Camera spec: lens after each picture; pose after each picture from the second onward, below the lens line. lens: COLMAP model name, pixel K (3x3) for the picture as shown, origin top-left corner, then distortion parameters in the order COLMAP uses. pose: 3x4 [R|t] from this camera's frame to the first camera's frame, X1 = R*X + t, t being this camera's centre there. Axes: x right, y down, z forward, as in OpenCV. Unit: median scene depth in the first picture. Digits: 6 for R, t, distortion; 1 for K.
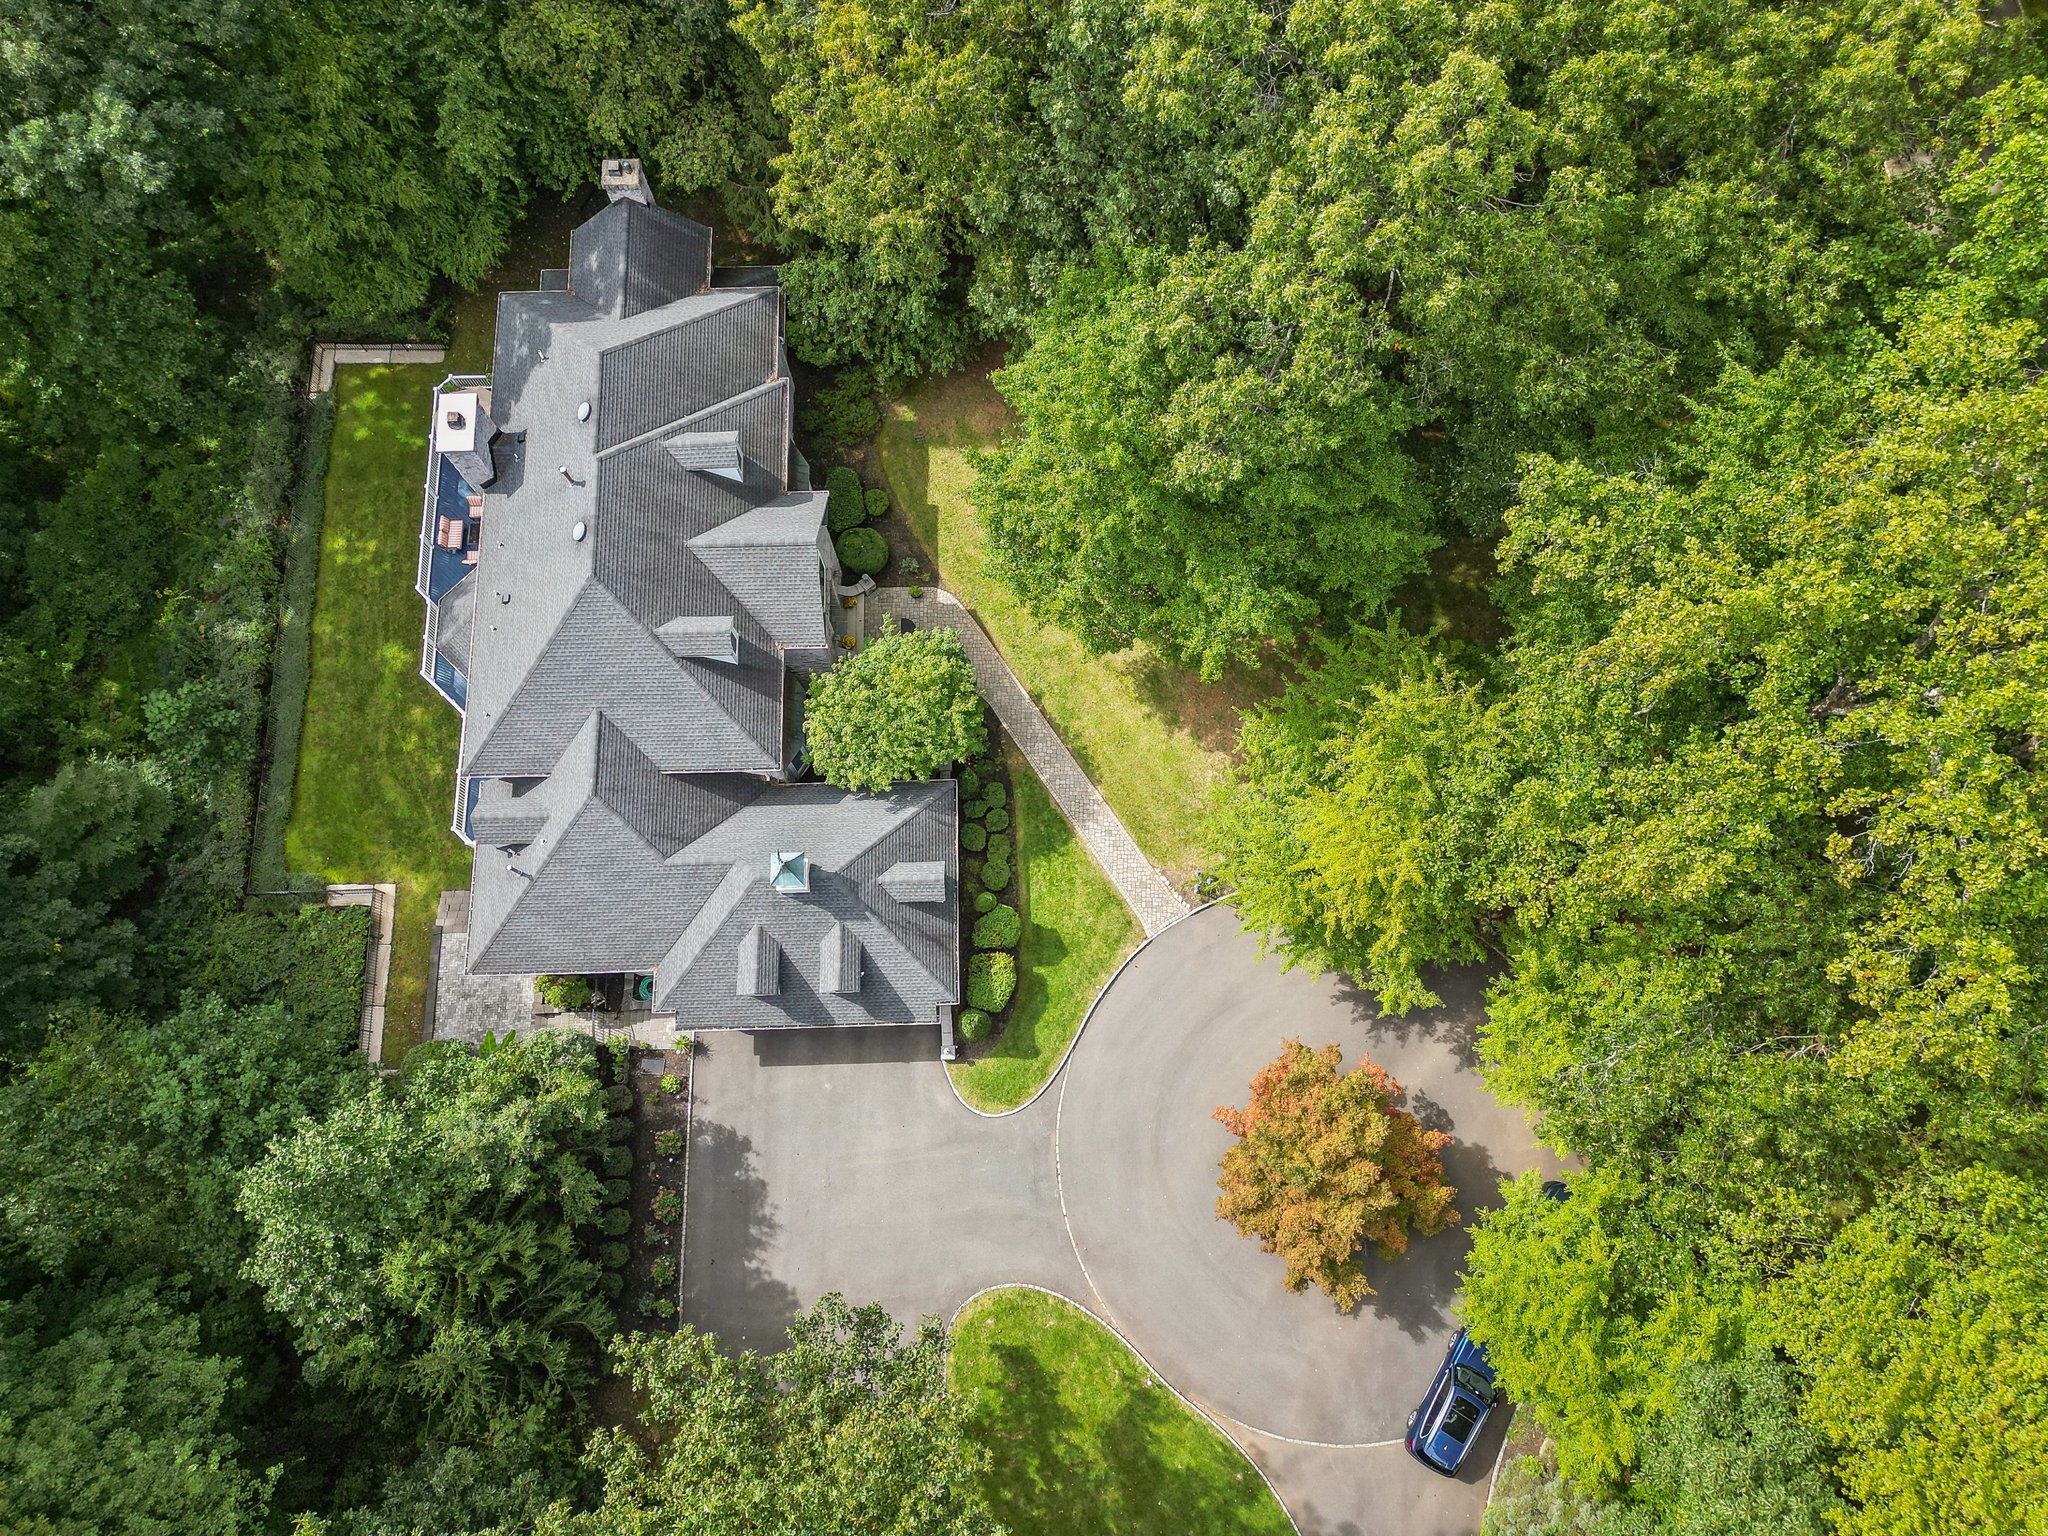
lens RADIAL K [[1425.9, 0, 1029.6], [0, 1425.9, 756.7], [0, 0, 1]] dist [0.031749, -0.023620]
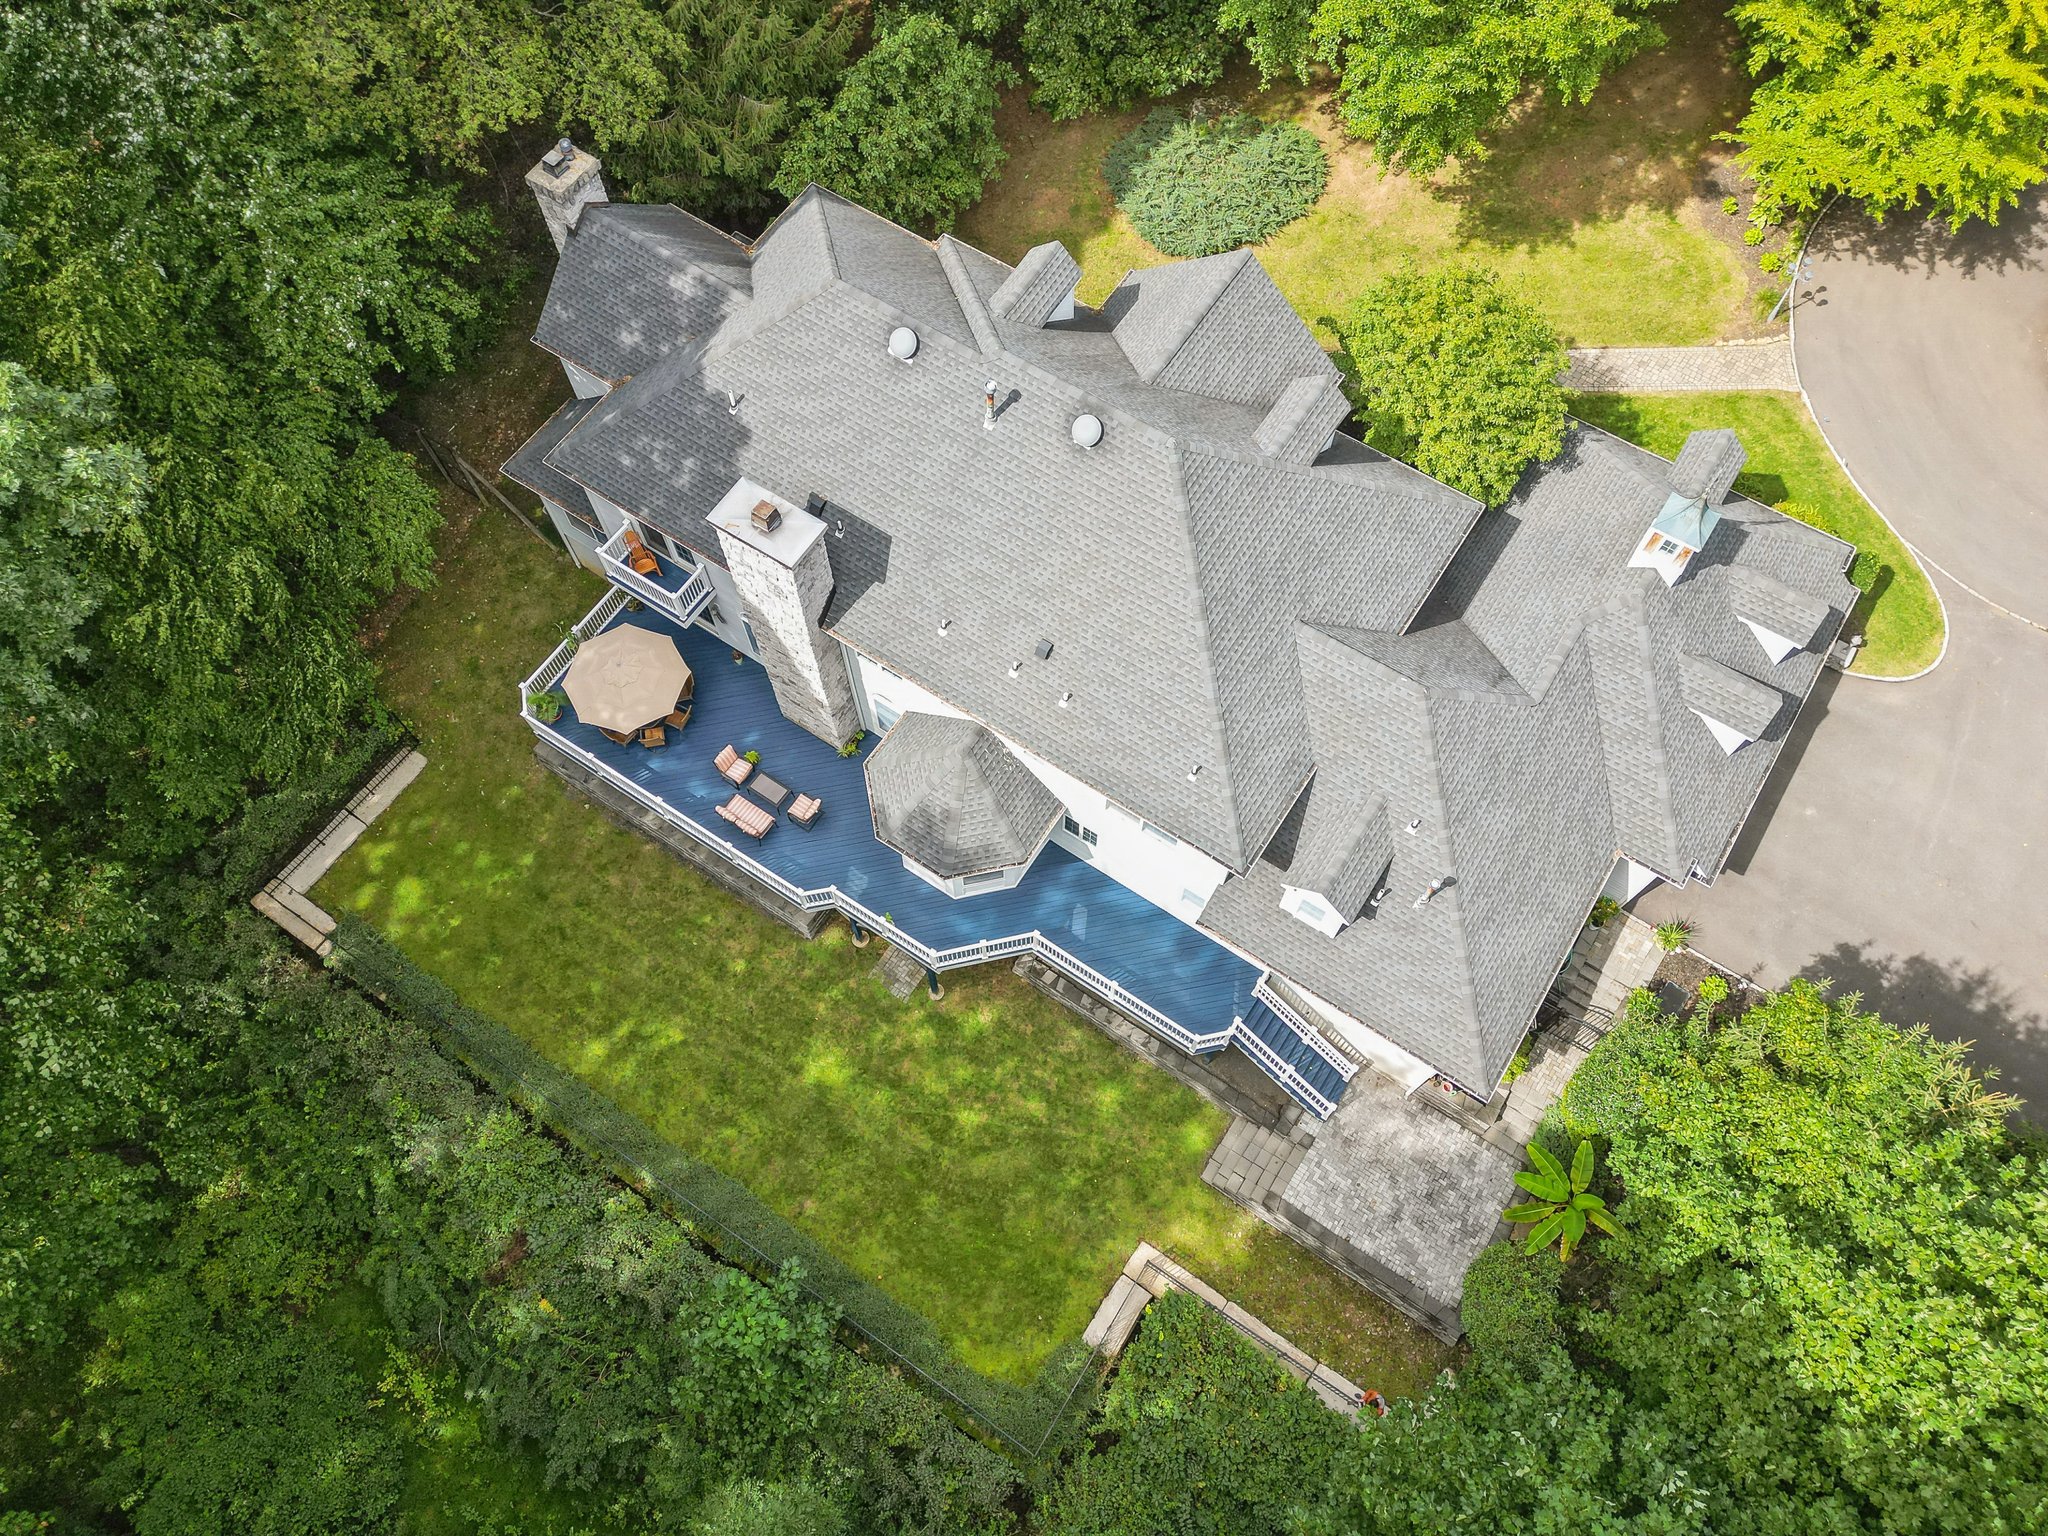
lens RADIAL K [[1425.9, 0, 1019.6], [0, 1425.9, 770.3], [0, 0, 1]] dist [0.031749, -0.023620]
pose [[0.573339, -0.746802, 0.337000, -0.600836], [0.790310, 0.612571, 0.012917, -0.094647], [-0.216083, 0.258929, 0.941416, 0.444559]]
